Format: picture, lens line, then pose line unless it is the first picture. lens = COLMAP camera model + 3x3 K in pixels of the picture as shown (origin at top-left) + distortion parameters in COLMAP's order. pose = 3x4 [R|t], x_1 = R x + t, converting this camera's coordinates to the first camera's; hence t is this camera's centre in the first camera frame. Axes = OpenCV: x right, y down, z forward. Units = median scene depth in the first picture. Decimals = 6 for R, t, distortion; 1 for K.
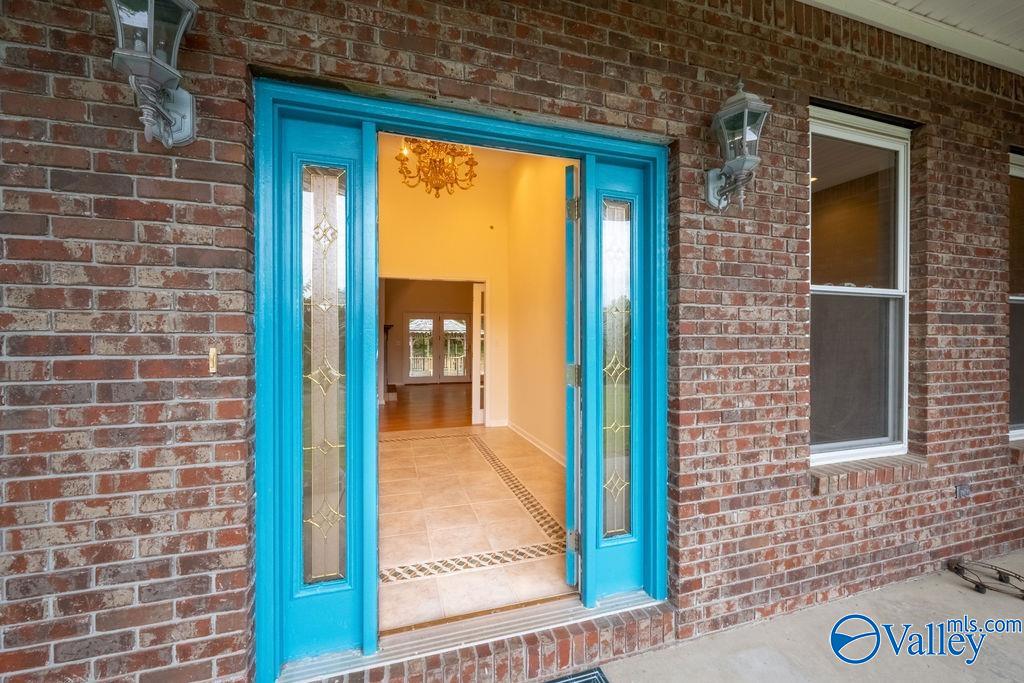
lens RADIAL K [[399.4, 0, 516.1], [0, 399.4, 344.2], [0, 0, 1]] dist [0.002648, -0.000215]
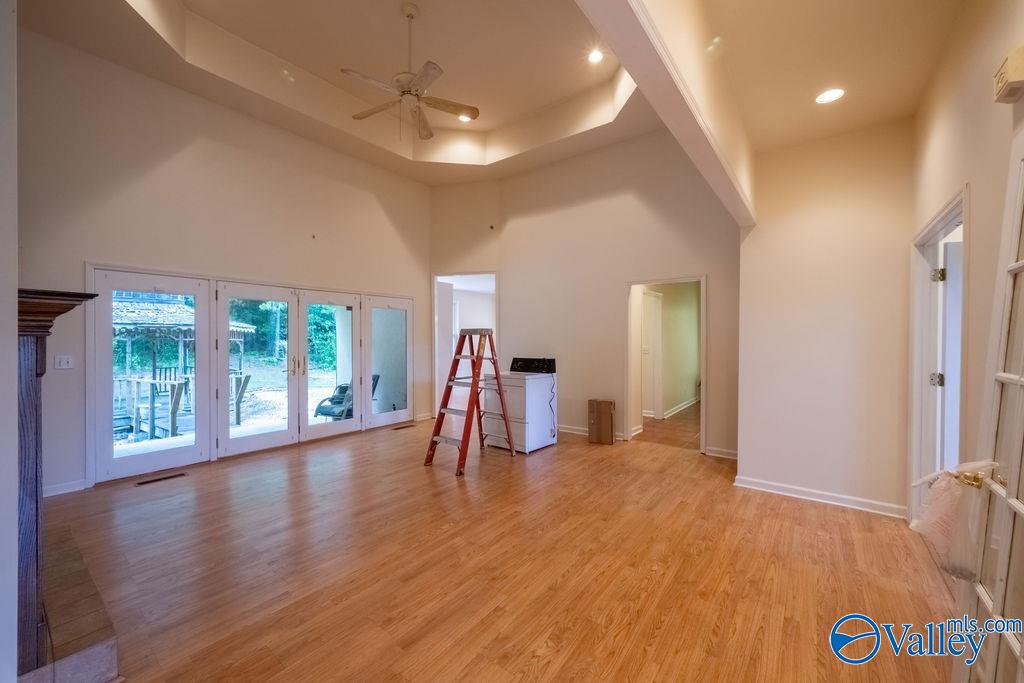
lens RADIAL K [[399.4, 0, 505.2], [0, 399.4, 342.0], [0, 0, 1]] dist [0.002648, -0.000215]
pose [[0.824861, -0.000948, 0.565335, -0.332351], [-0.003172, 0.999975, 0.006305, -0.034079], [-0.565327, -0.006994, 0.824837, 0.960071]]
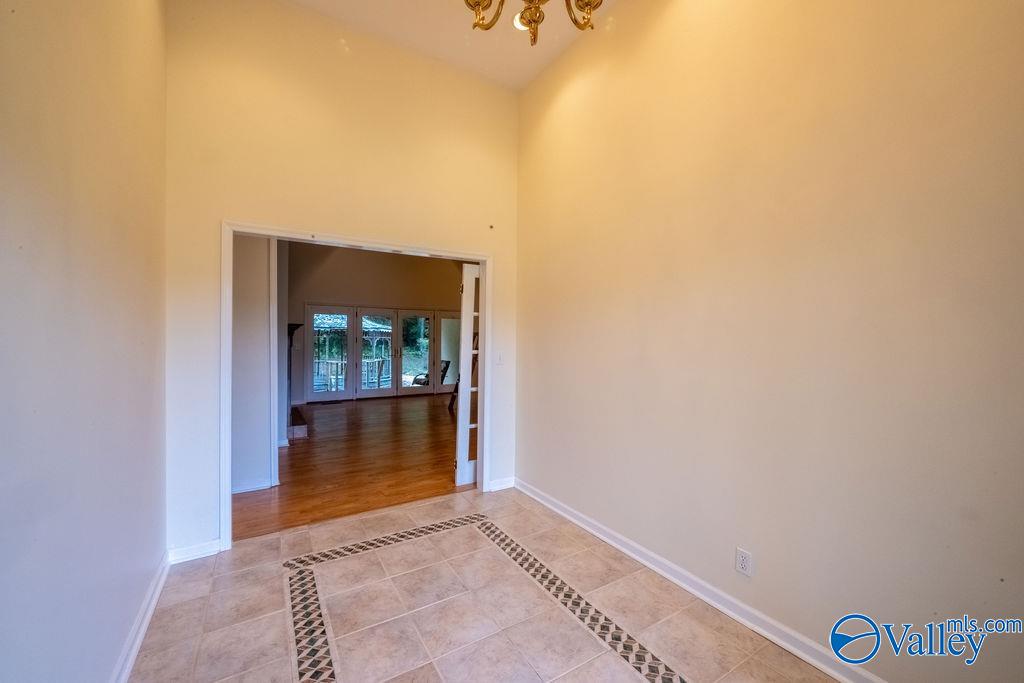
lens RADIAL K [[399.4, 0, 509.1], [0, 399.4, 339.6], [0, 0, 1]] dist [0.002648, -0.000215]
pose [[0.967464, 0.007916, 0.252885, -0.192539], [-0.009390, 0.999945, 0.004625, -0.036074], [-0.252834, -0.006849, 0.967485, 0.370975]]
